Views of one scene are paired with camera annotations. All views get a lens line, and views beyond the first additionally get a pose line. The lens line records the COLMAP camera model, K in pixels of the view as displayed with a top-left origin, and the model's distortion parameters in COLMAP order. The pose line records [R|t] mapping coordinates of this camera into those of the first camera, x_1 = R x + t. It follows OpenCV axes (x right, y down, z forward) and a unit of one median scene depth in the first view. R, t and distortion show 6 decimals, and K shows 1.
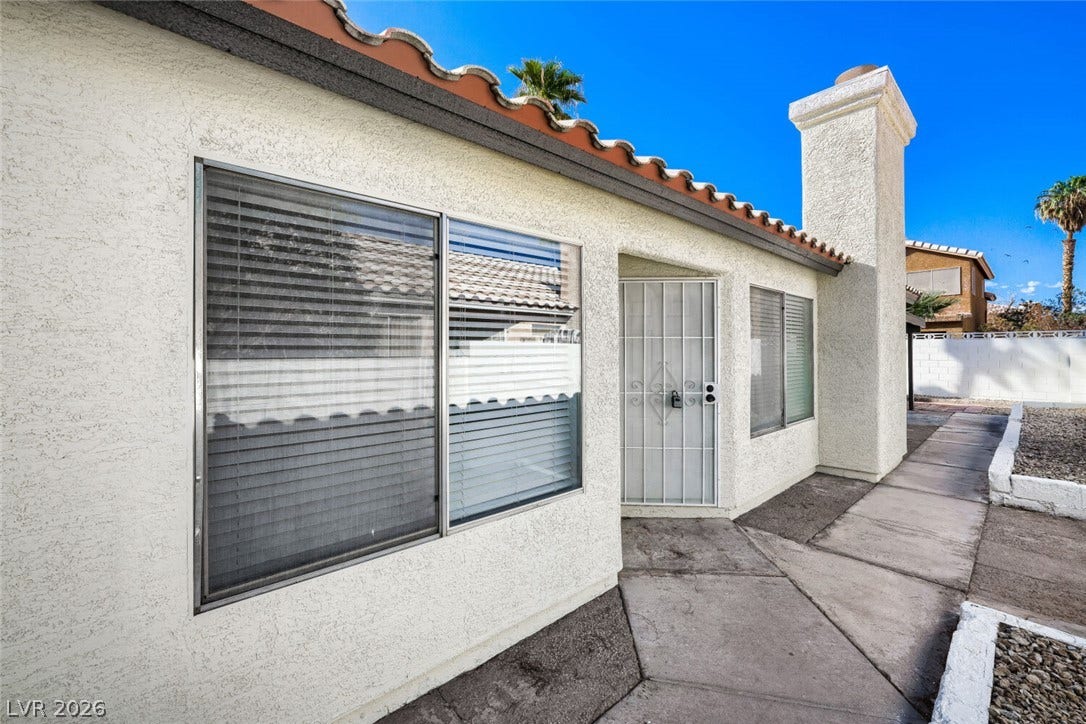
lens RADIAL K [[428.5, 0, 540.0], [0, 428.5, 345.1], [0, 0, 1]] dist [-0.007106, 0.001131]
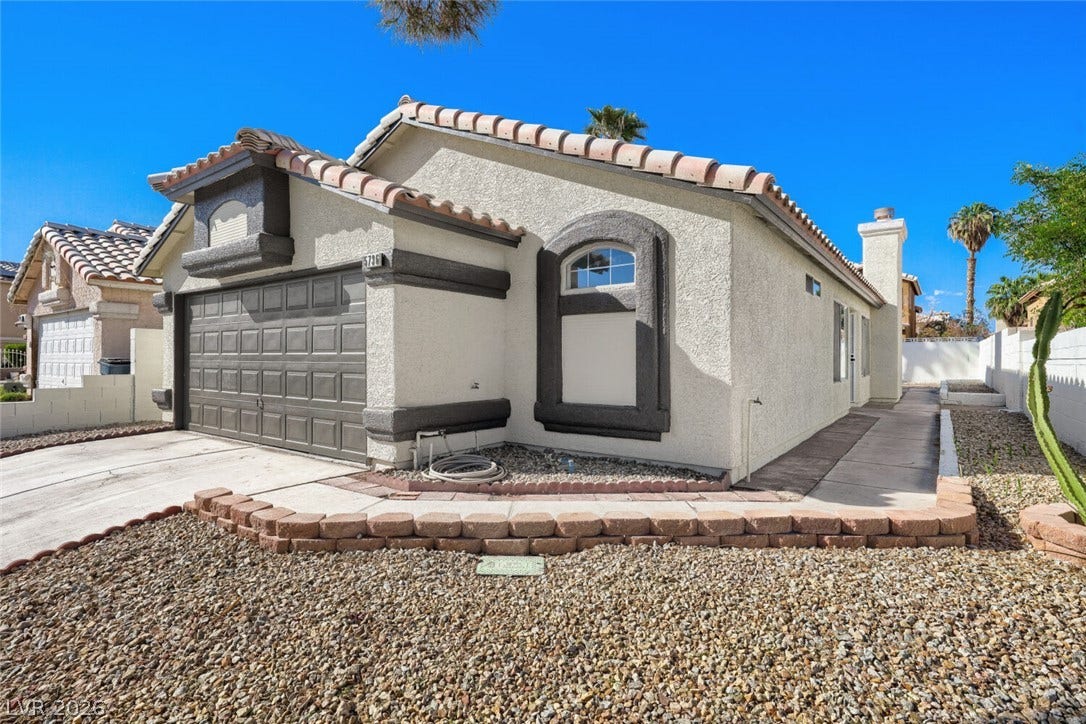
lens RADIAL K [[546.0, 0, 551.1], [0, 546.0, 357.4], [0, 0, 1]] dist [0.003429, -0.000265]
pose [[0.971990, 0.000309, 0.235022, -0.448964], [-0.002318, 0.999963, 0.008269, 0.019143], [-0.235010, -0.008582, 0.971955, -0.374485]]
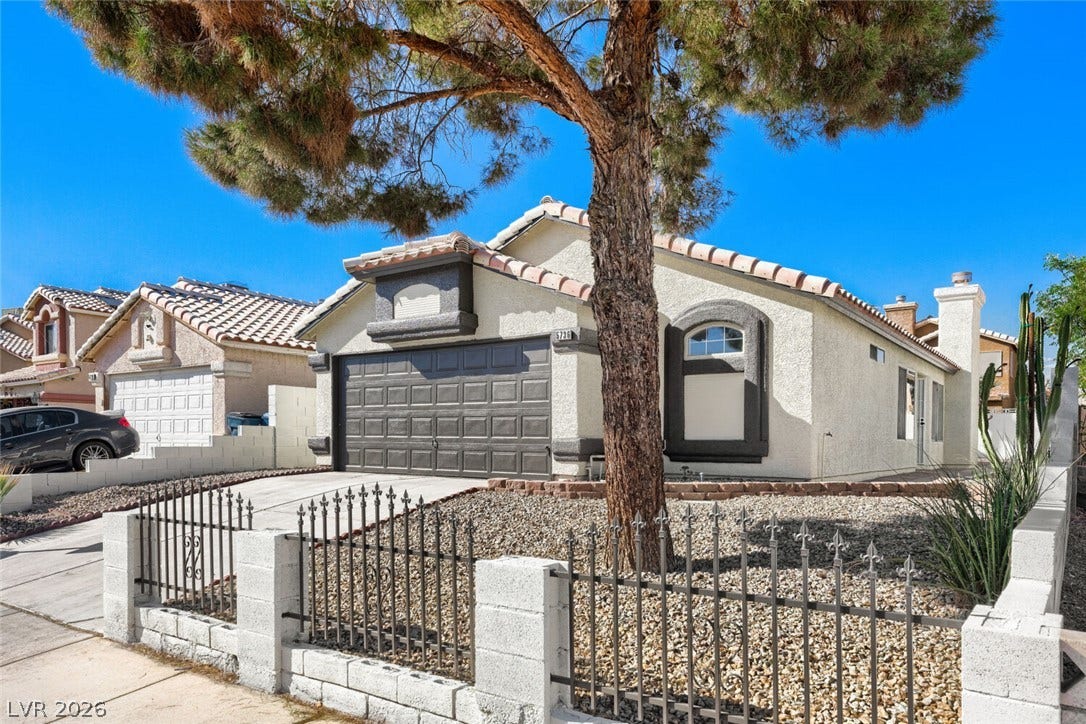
lens RADIAL K [[745.7, 0, 552.4], [0, 745.7, 451.7], [0, 0, 1]] dist [0.001668, -0.009707]
pose [[0.971489, 0.005203, 0.237026, -0.610122], [-0.011363, 0.999632, 0.024630, 0.044530], [-0.236810, -0.026621, 0.971191, -0.615556]]
